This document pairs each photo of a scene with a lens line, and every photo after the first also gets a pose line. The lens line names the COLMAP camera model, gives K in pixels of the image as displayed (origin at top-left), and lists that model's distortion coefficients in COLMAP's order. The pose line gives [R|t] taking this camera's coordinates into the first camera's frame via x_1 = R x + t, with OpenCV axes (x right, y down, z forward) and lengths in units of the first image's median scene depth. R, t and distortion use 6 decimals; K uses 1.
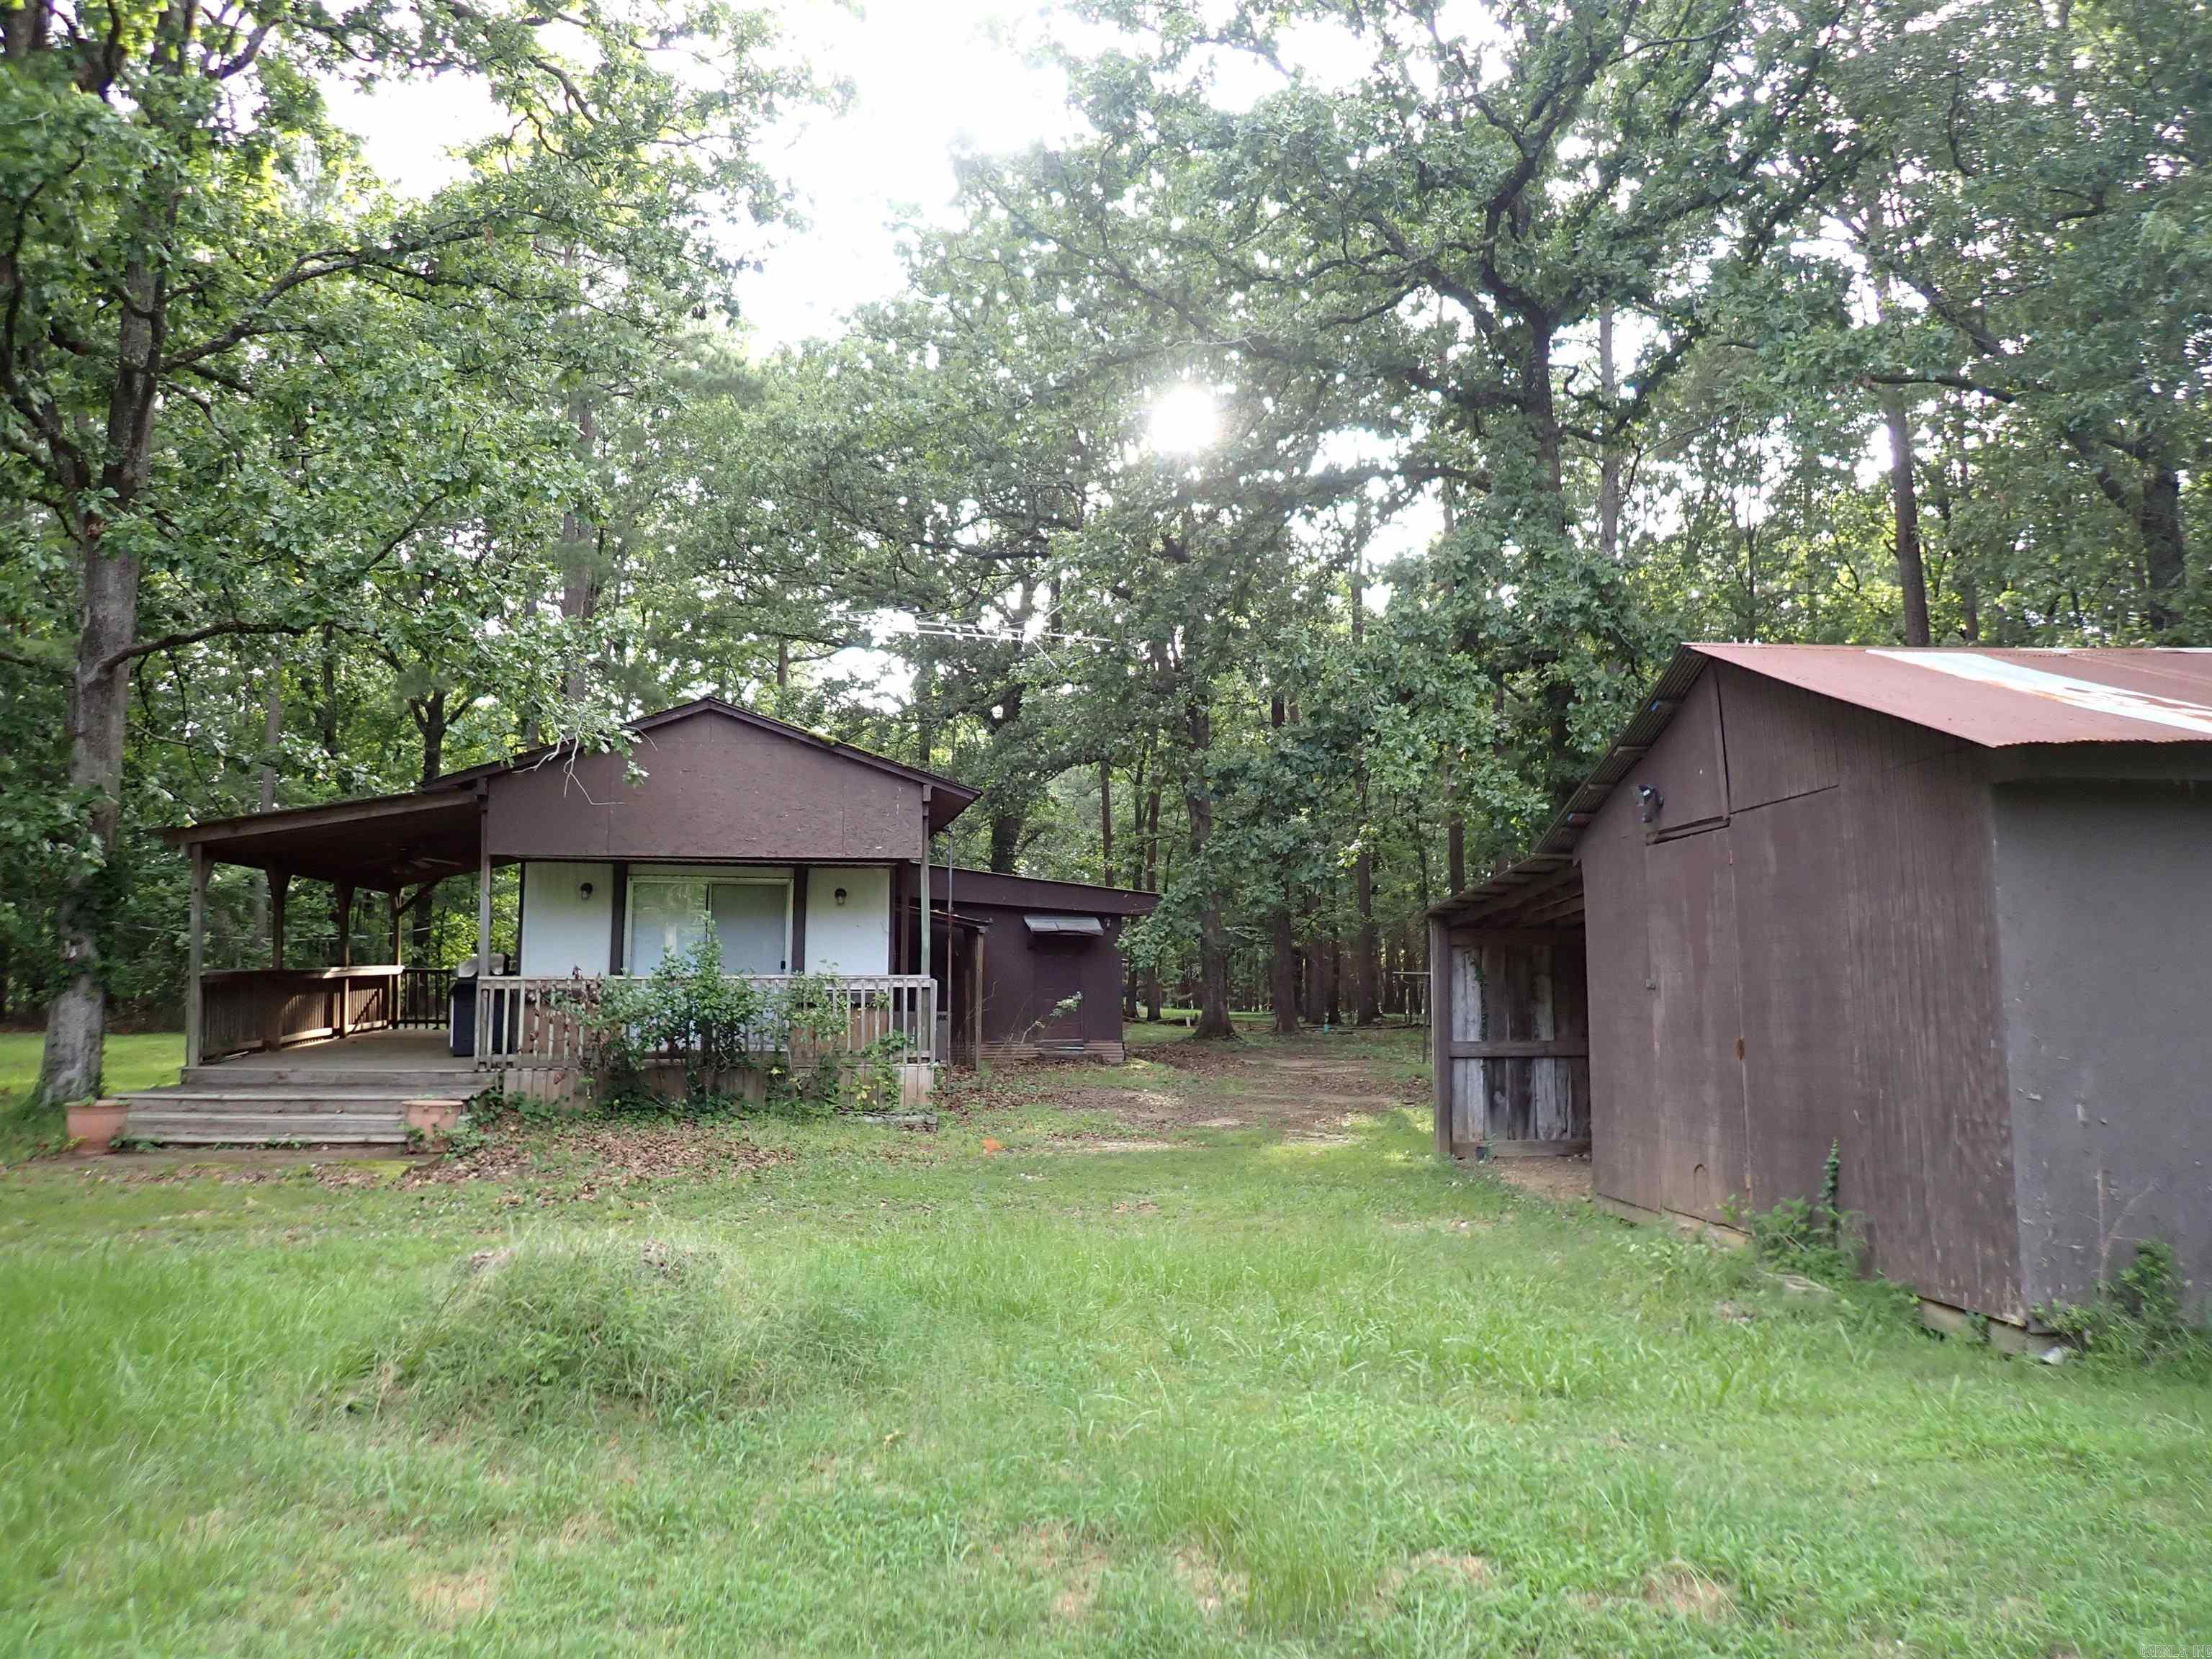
lens RADIAL K [[1658.8, 0, 1108.8], [0, 1658.8, 811.1], [0, 0, 1]] dist [0.004569, -0.003140]
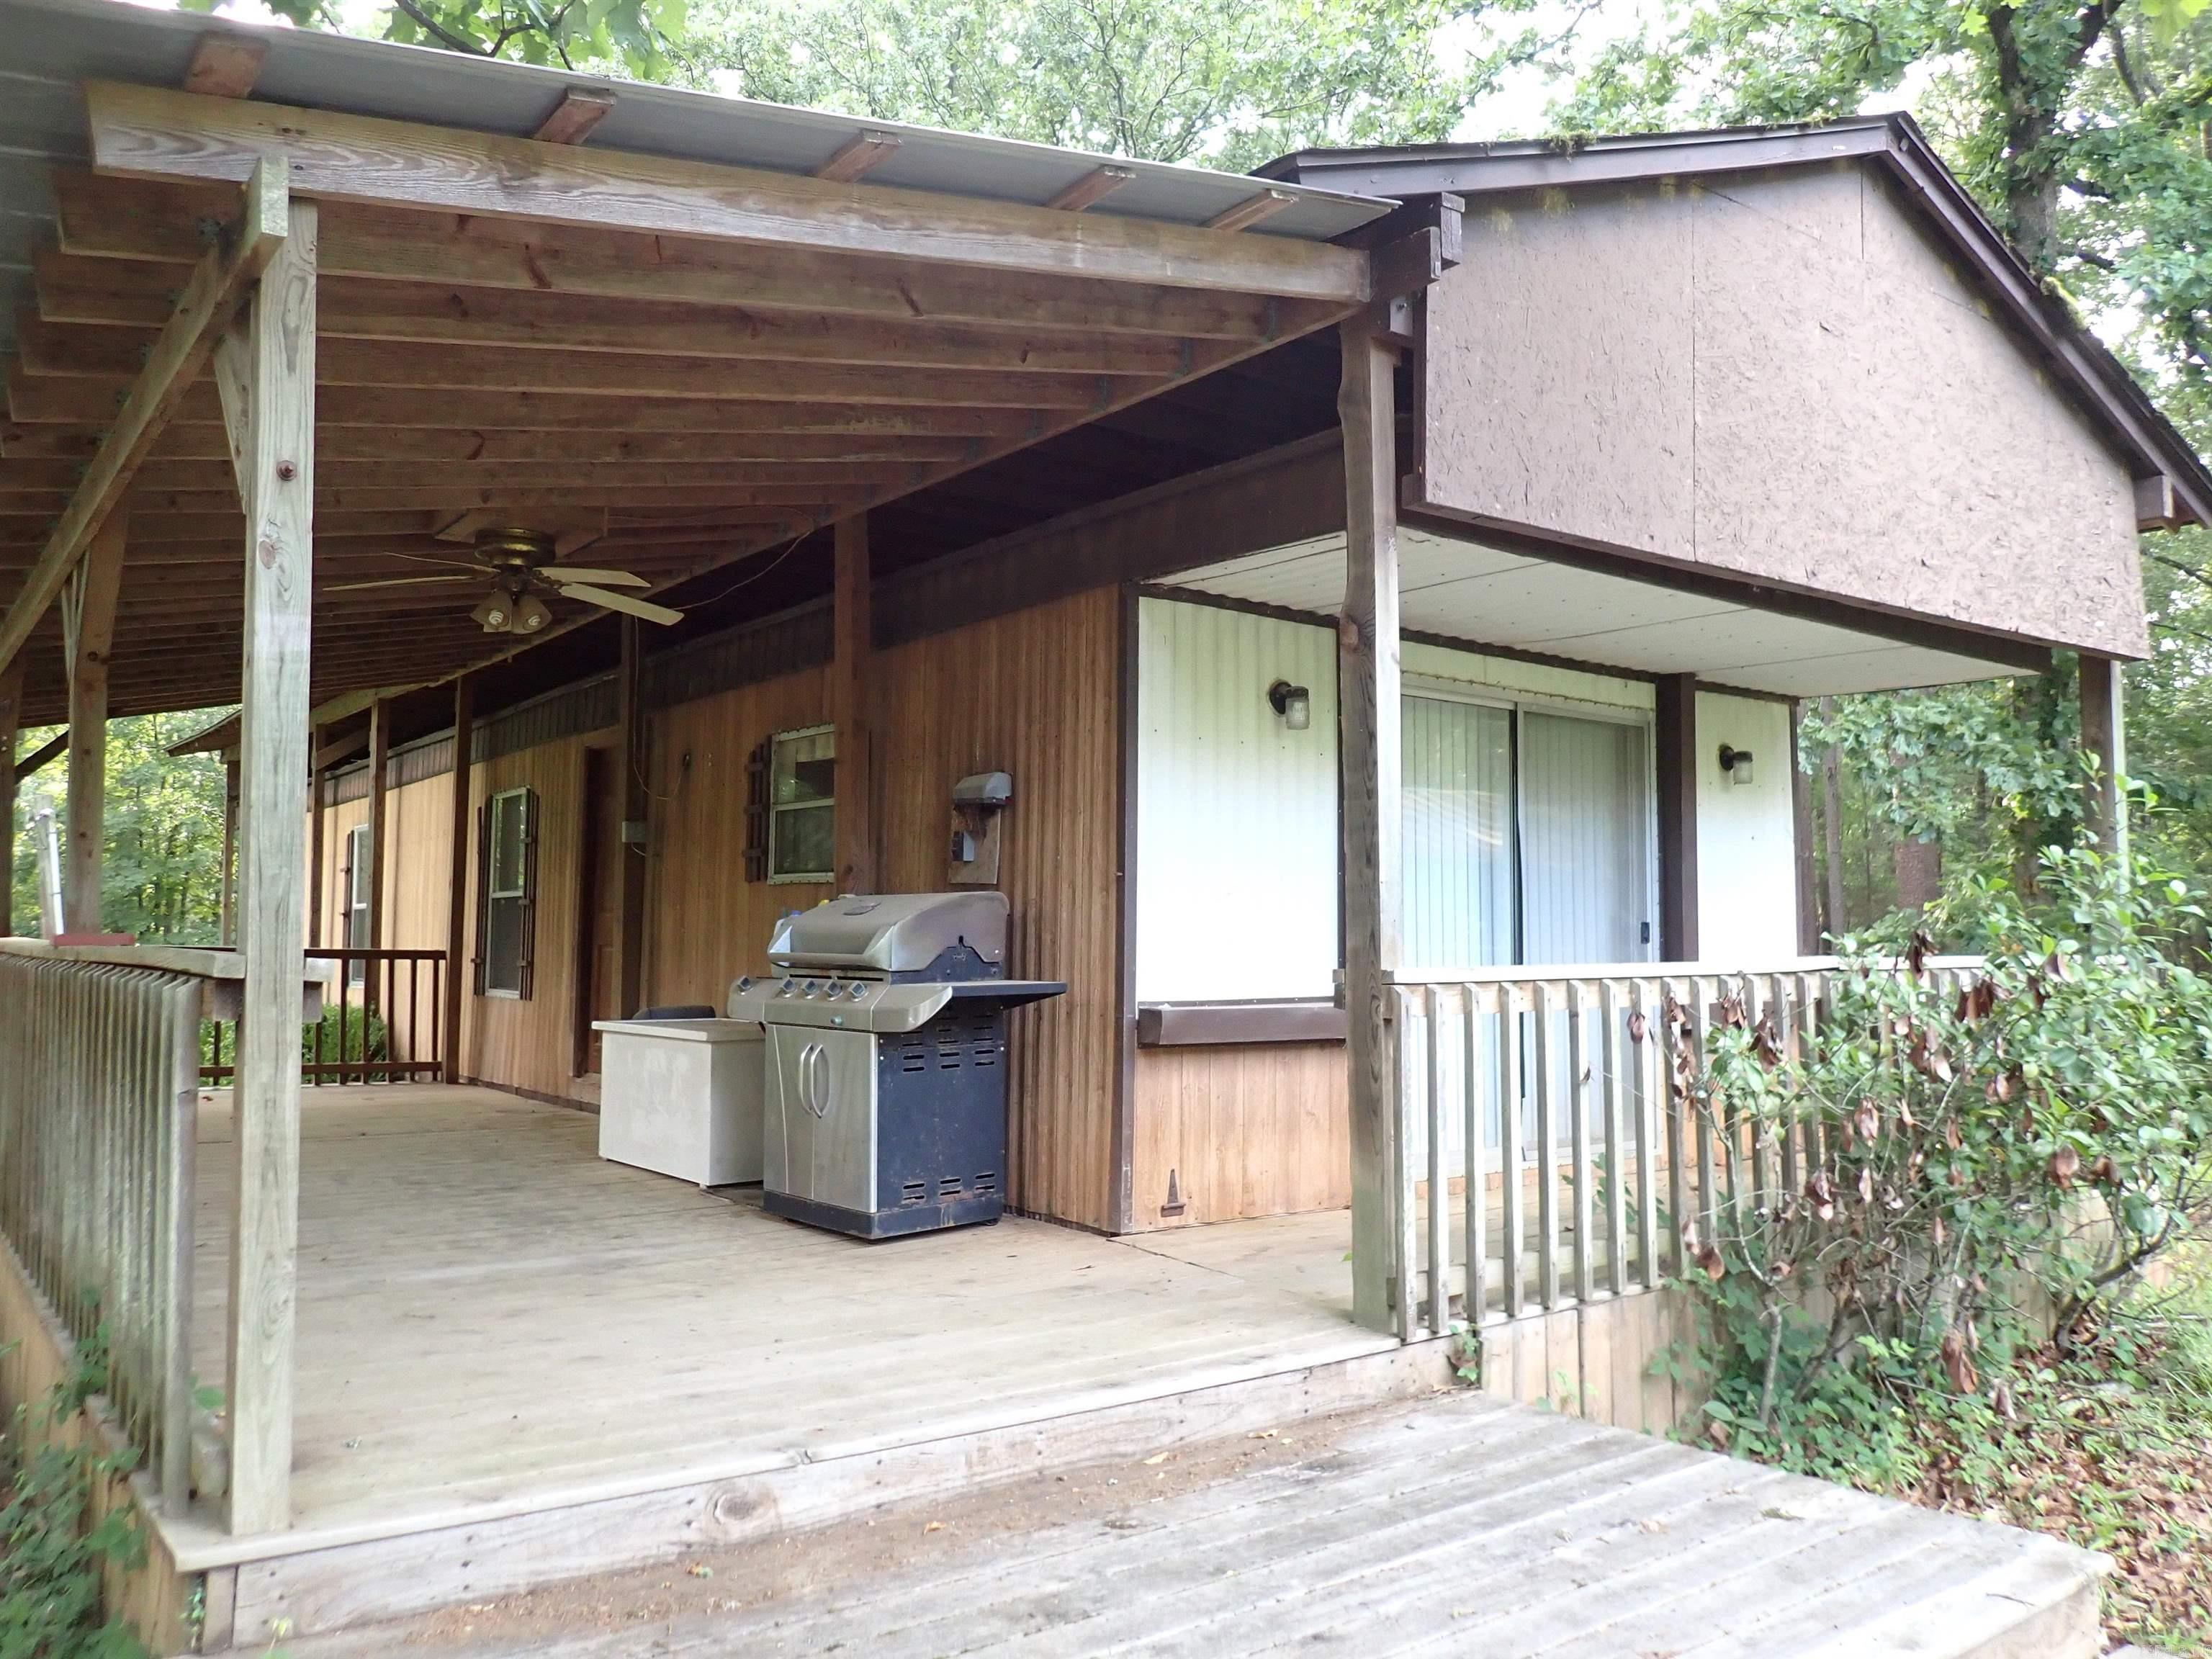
lens RADIAL K [[1658.8, 0, 1108.8], [0, 1658.8, 811.1], [0, 0, 1]] dist [0.004569, -0.003140]
pose [[0.895749, 0.031772, 0.443423, -0.536237], [-0.036522, 0.999330, 0.002173, 0.076109], [-0.443057, -0.018141, 0.896310, 0.789038]]
